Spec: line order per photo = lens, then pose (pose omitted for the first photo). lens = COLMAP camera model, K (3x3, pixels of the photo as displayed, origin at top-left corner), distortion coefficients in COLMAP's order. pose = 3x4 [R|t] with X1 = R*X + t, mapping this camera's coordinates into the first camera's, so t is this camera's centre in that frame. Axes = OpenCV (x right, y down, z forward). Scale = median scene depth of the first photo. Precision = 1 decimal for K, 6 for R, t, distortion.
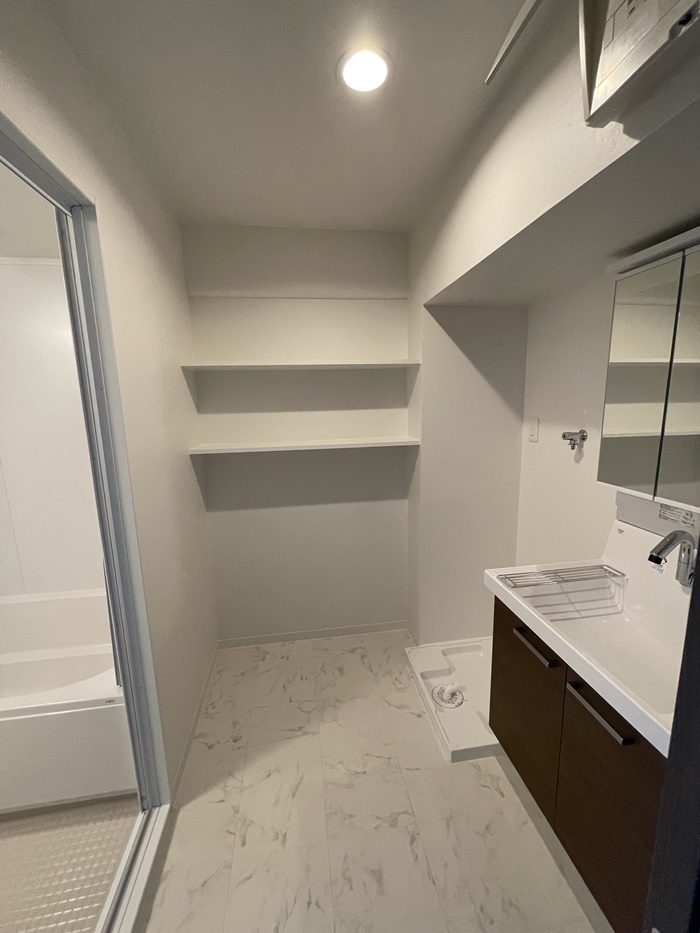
lens RADIAL K [[376.6, 0, 352.1], [0, 376.6, 466.0], [0, 0, 1]] dist [-0.006745, -0.000192]
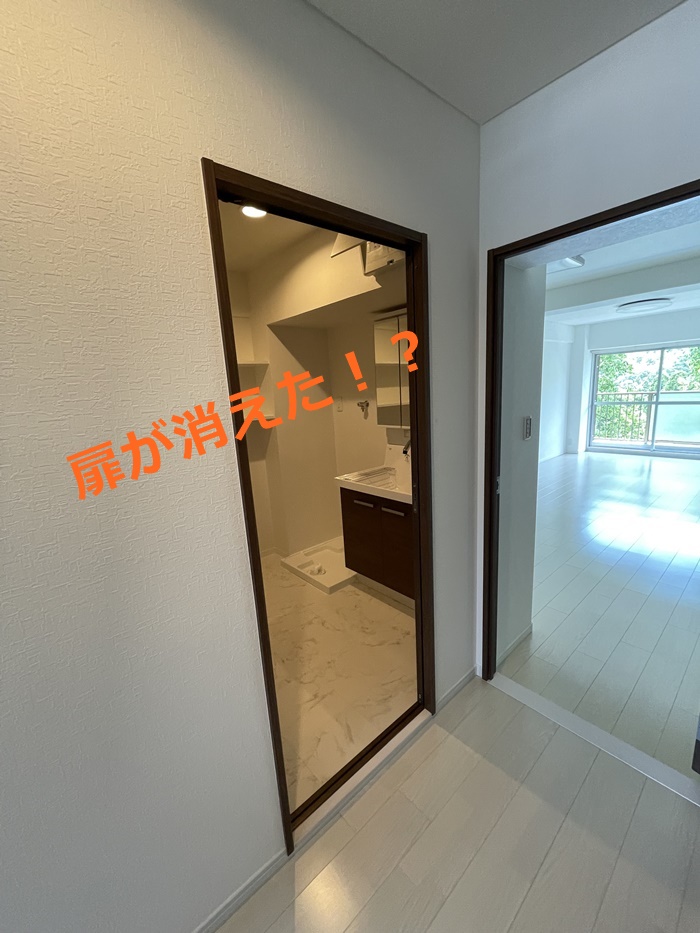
lens RADIAL K [[376.6, 0, 352.5], [0, 376.6, 468.3], [0, 0, 1]] dist [-0.006745, -0.000192]
pose [[0.842904, -0.135718, 0.520667, -0.446830], [0.130610, 0.990333, 0.046698, 0.137337], [-0.521972, 0.028643, 0.852482, -0.524897]]
